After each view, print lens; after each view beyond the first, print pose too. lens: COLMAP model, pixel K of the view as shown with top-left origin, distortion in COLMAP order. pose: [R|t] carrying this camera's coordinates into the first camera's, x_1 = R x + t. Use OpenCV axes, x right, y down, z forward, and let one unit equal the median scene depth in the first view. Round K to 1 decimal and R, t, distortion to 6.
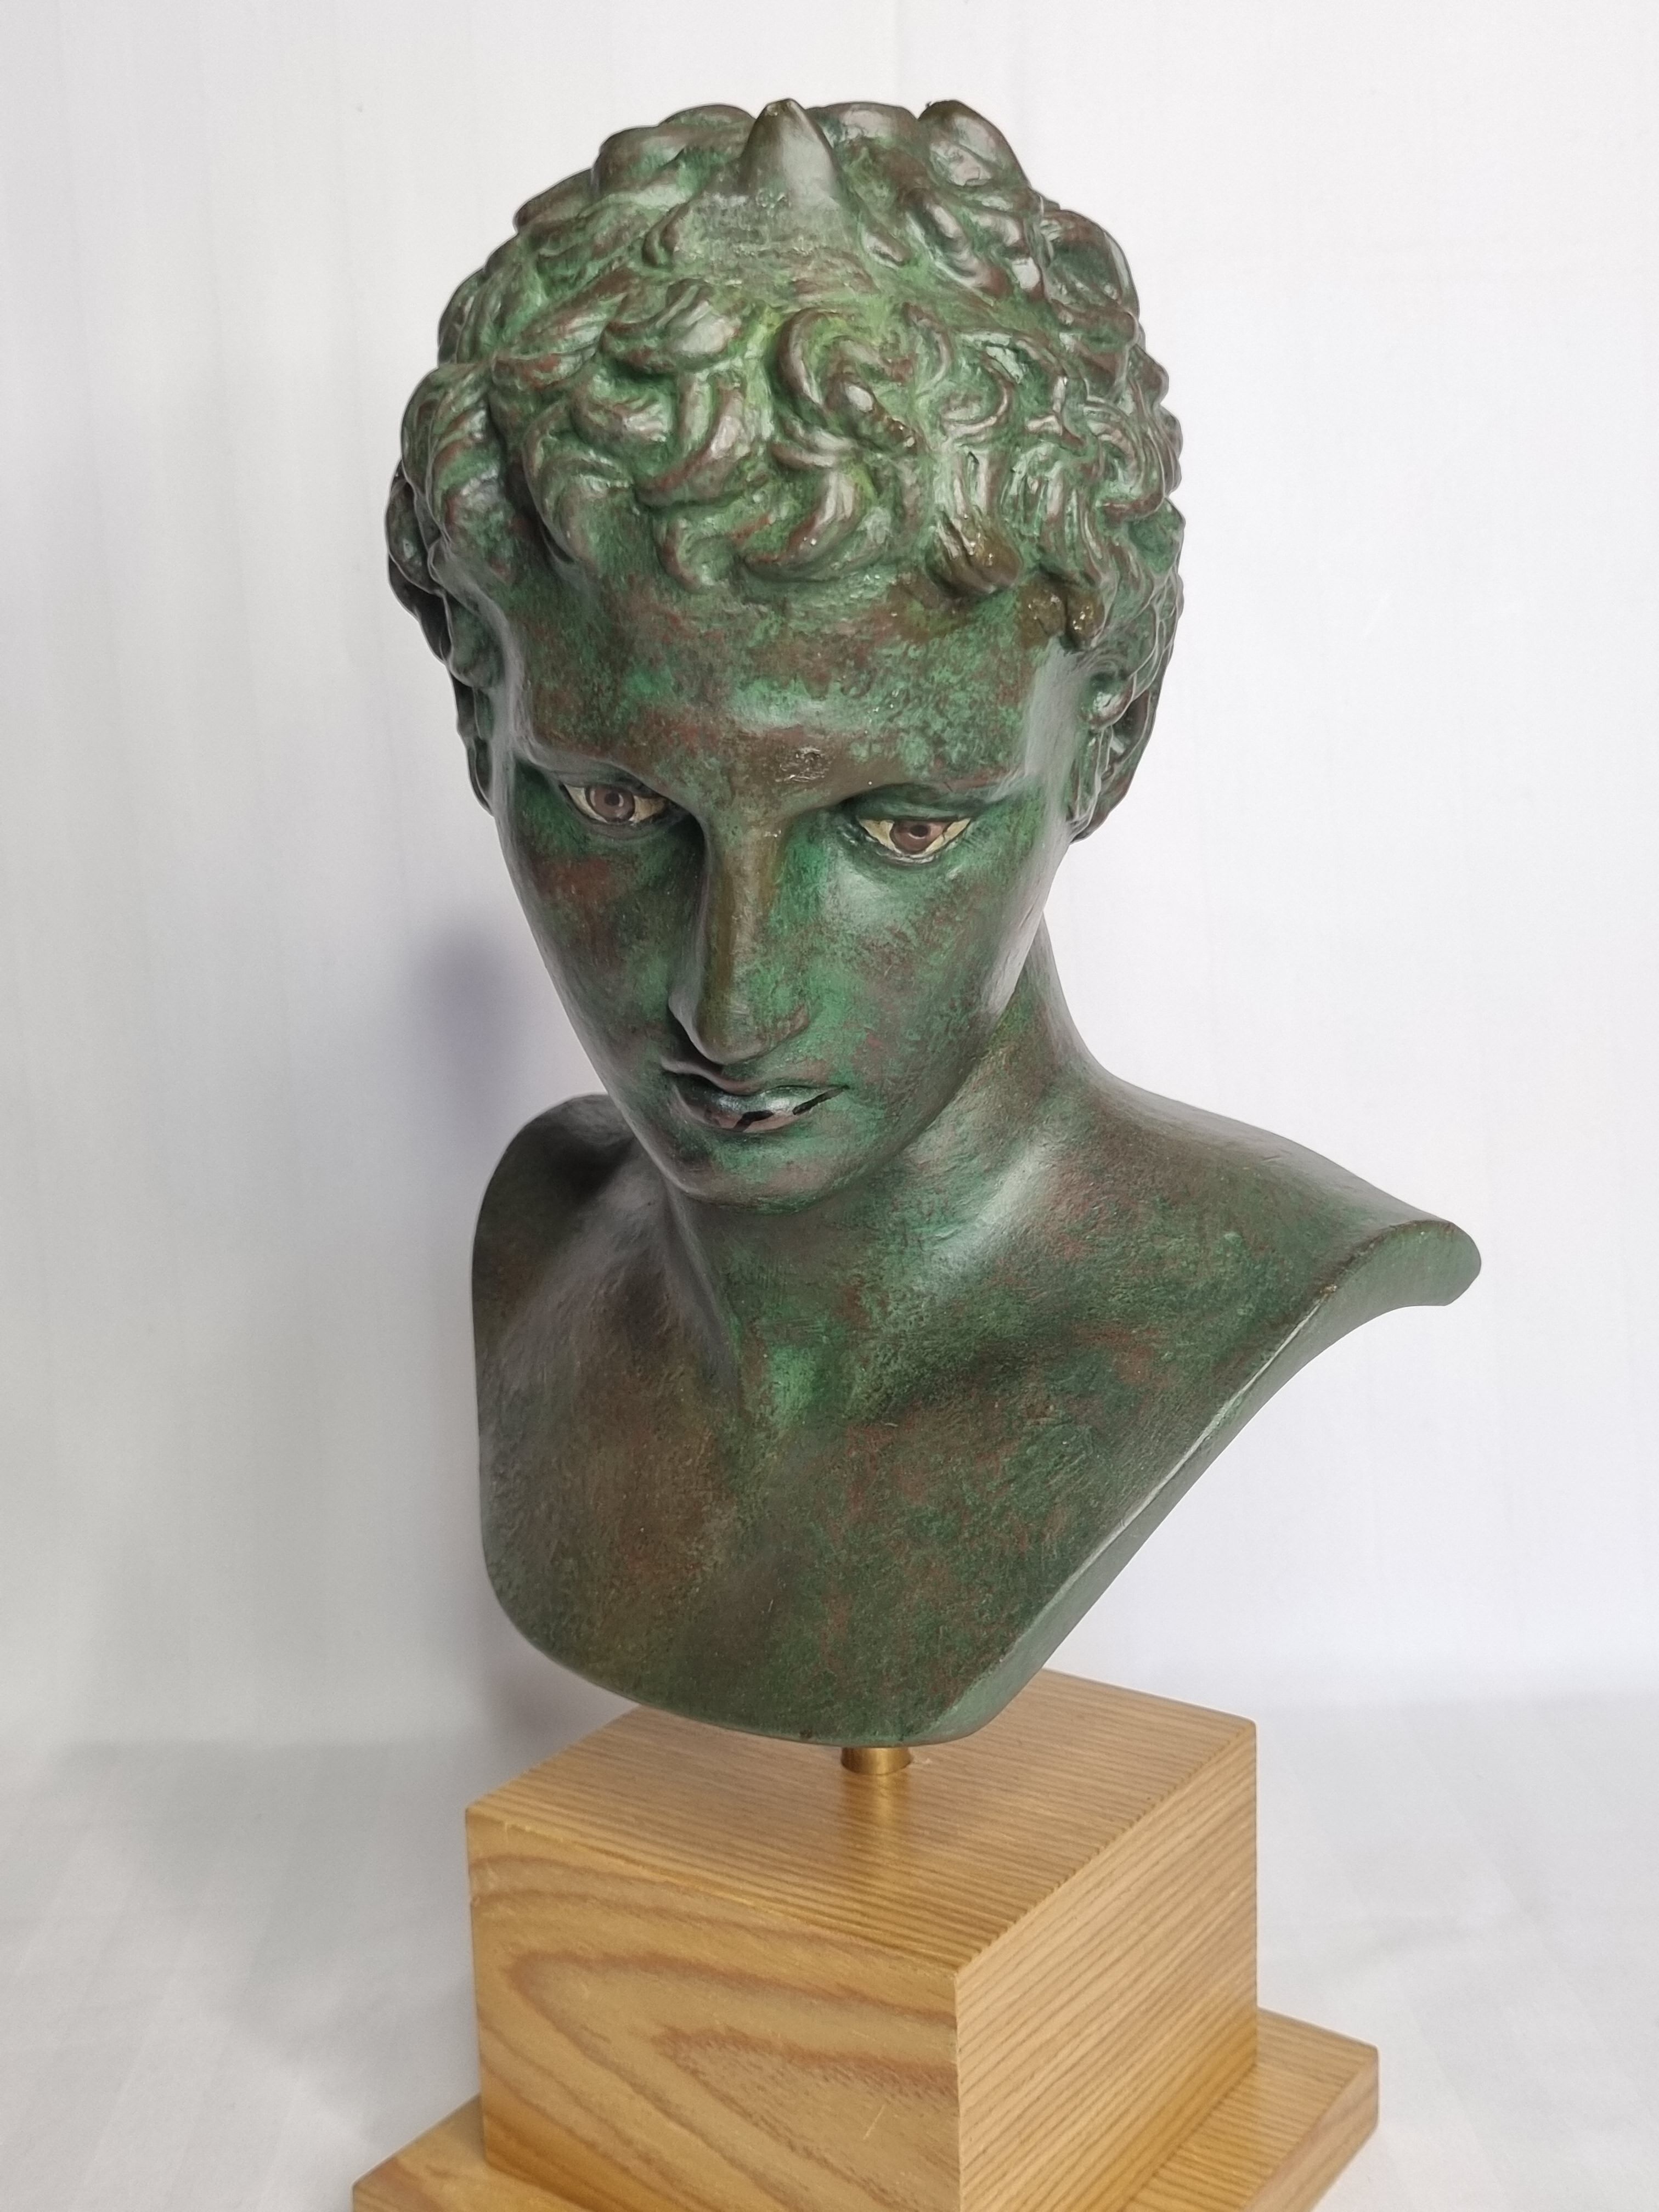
lens RADIAL K [[2540.3, 0, 829.5], [0, 2540.3, 1106.0], [0, 0, 1]] dist [0.003917, 0.006288]
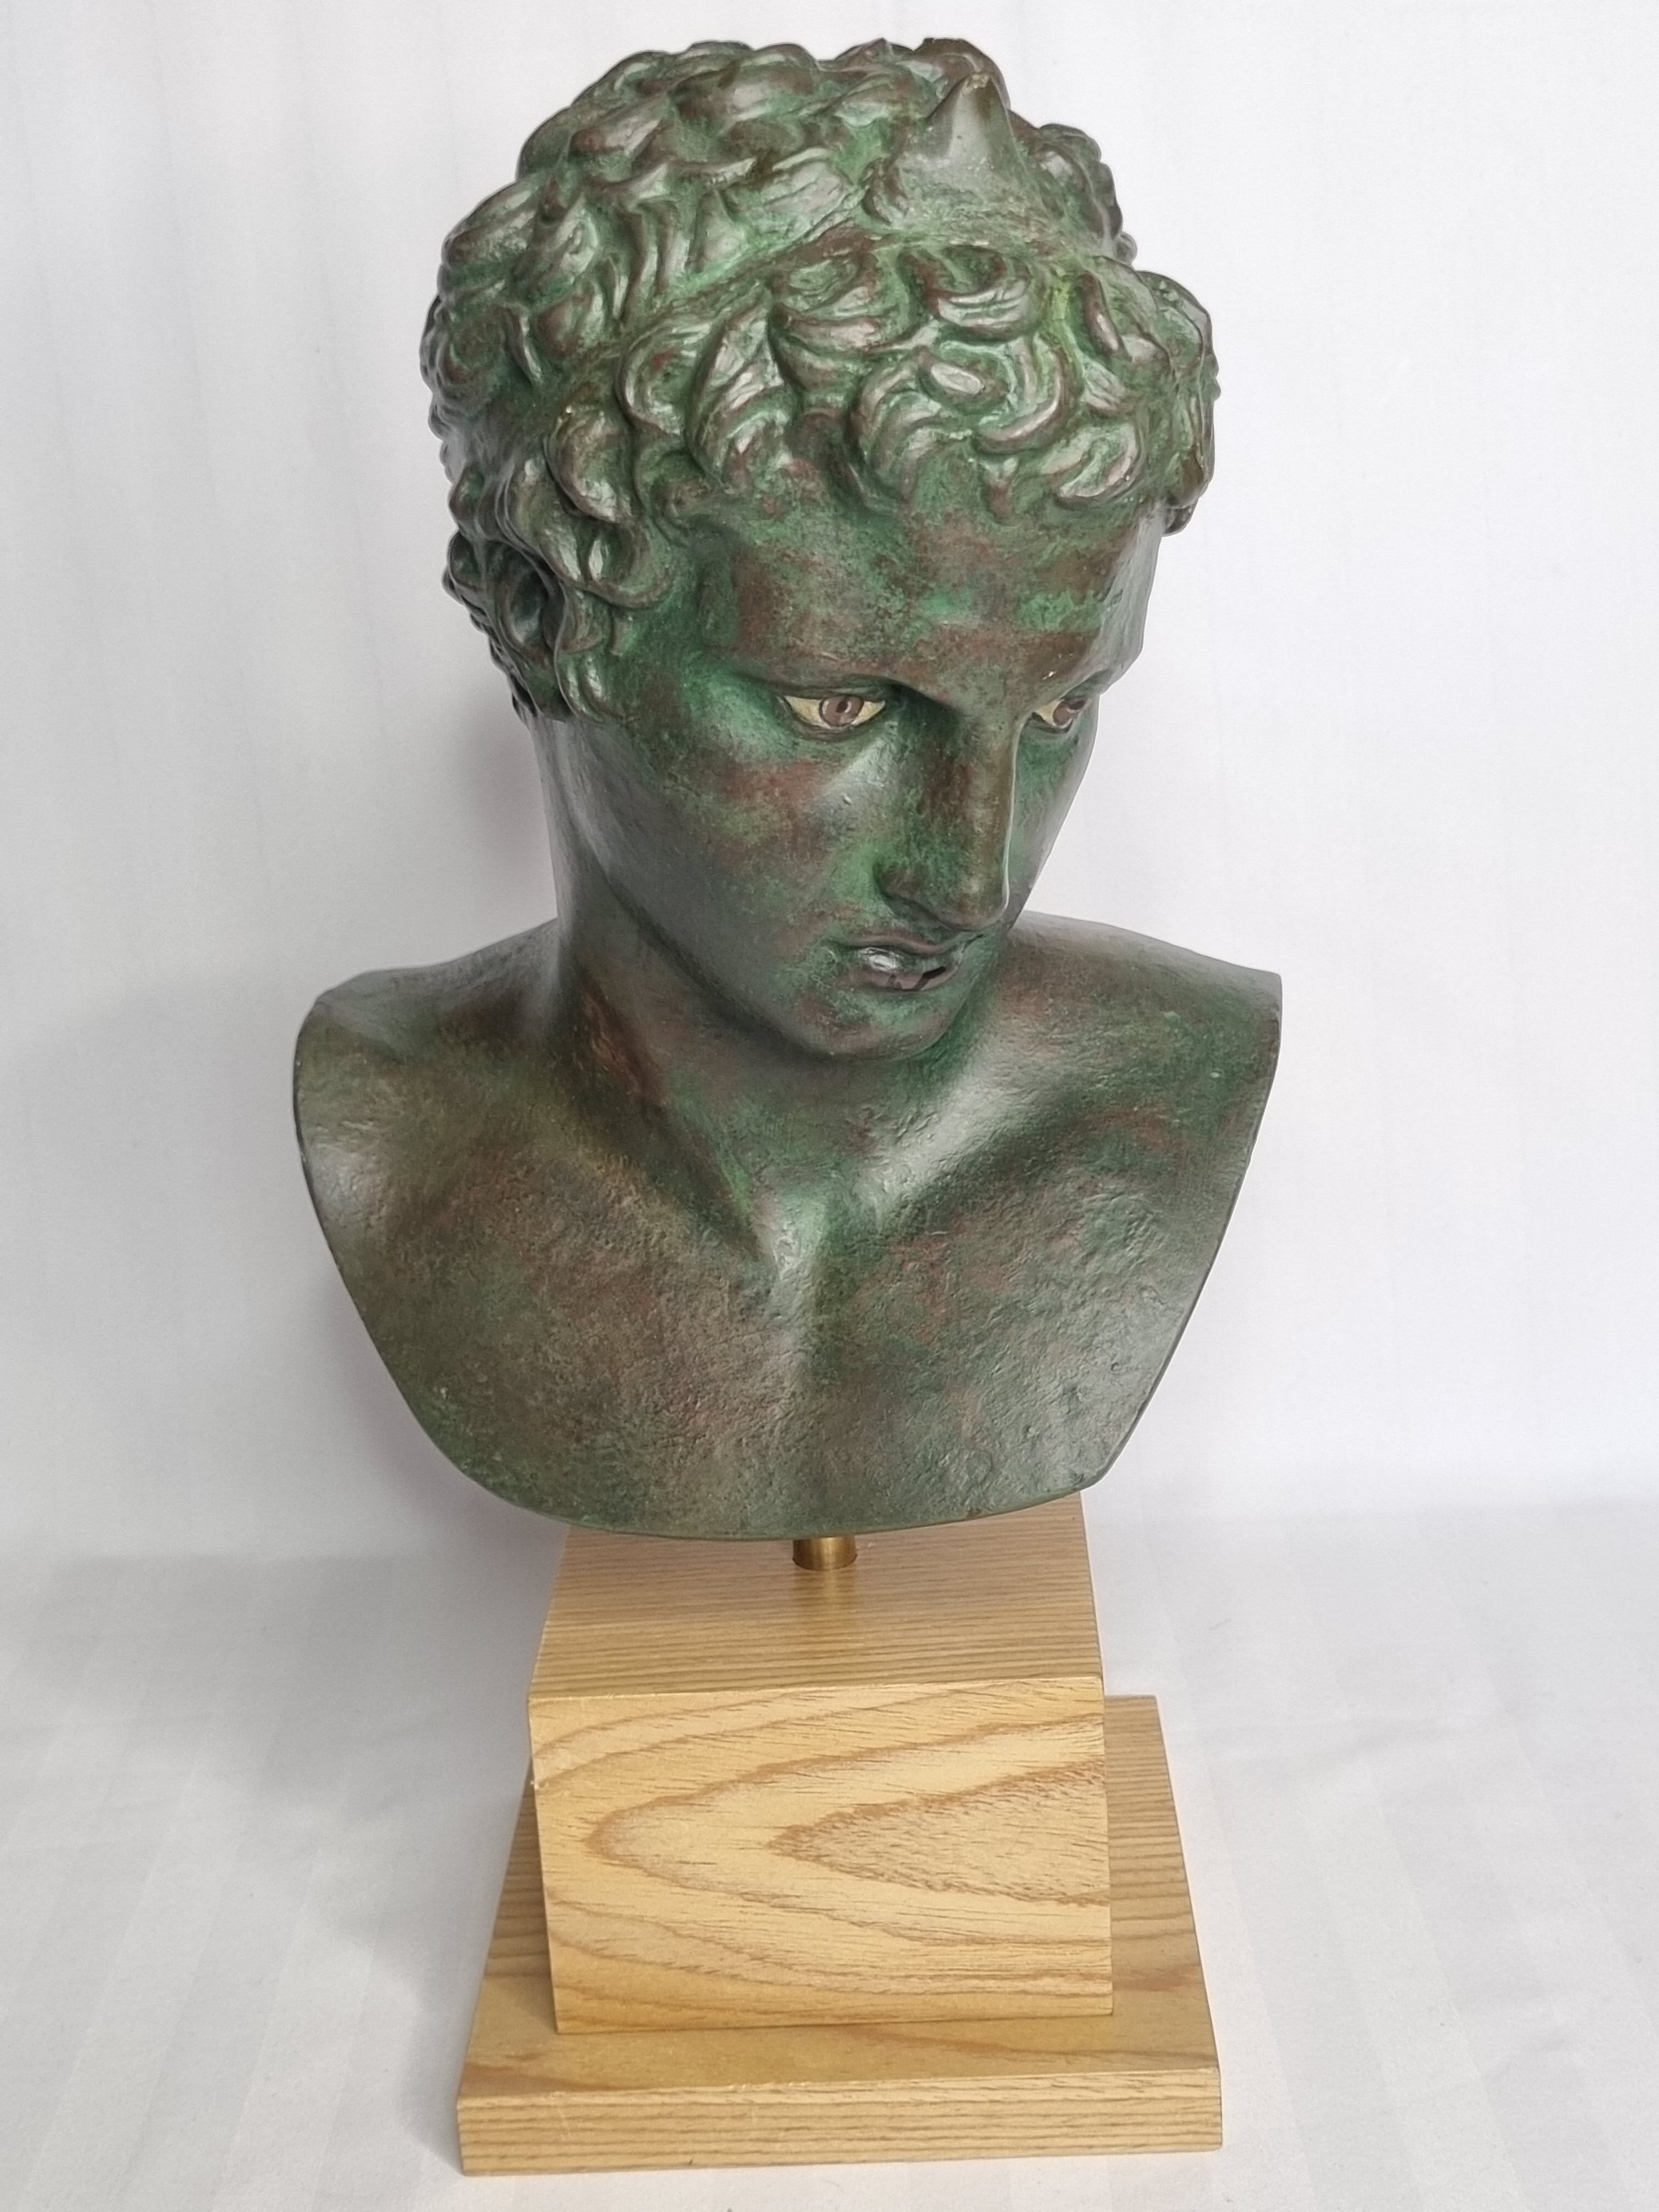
lens RADIAL K [[3133.3, 0, 861.4], [0, 3133.3, 1154.8], [0, 0, 1]] dist [0.030382, -0.020599]
pose [[0.822770, -0.188326, 0.536267, -0.880329], [0.136151, 0.981345, 0.135739, -0.118890], [-0.551826, -0.038669, 0.833062, -0.146544]]
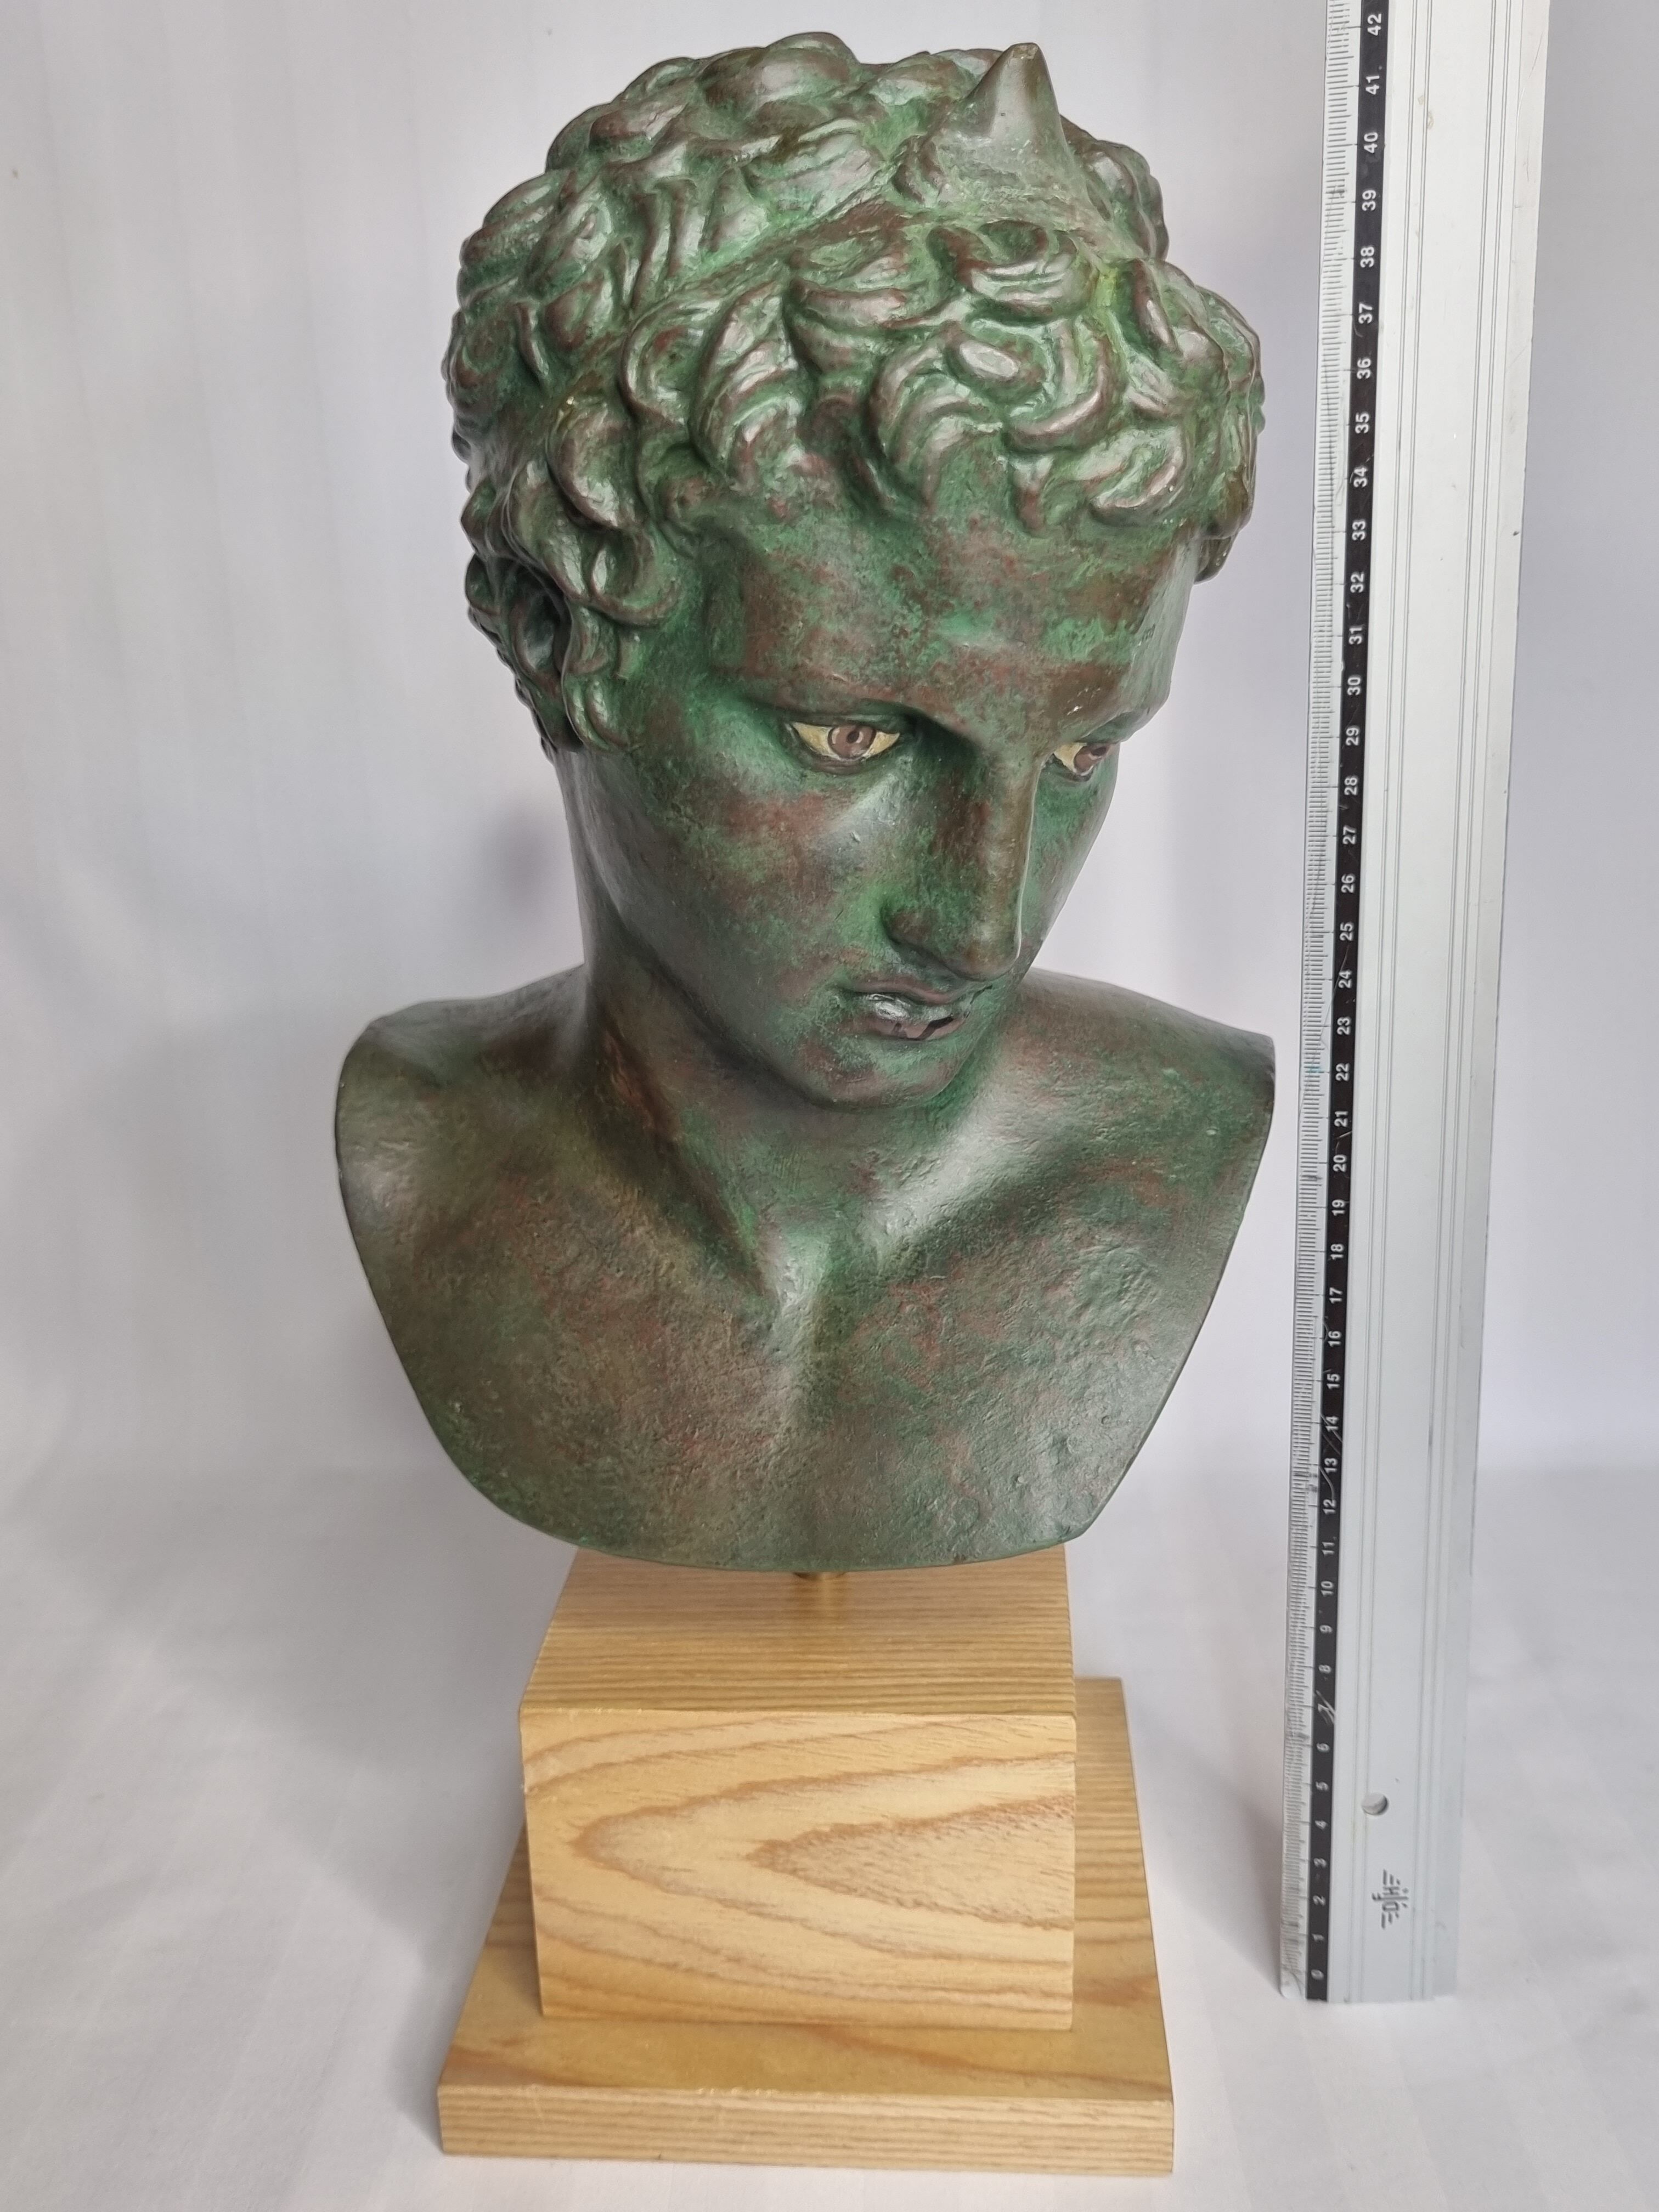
lens RADIAL K [[2065.6, 0, 862.3], [0, 2065.6, 1146.8], [0, 0, 1]] dist [0.033412, -0.004708]
pose [[0.841103, -0.155141, 0.518148, -0.571213], [0.098770, 0.985929, 0.134868, -0.072741], [-0.531780, -0.062260, 0.844591, 0.287337]]
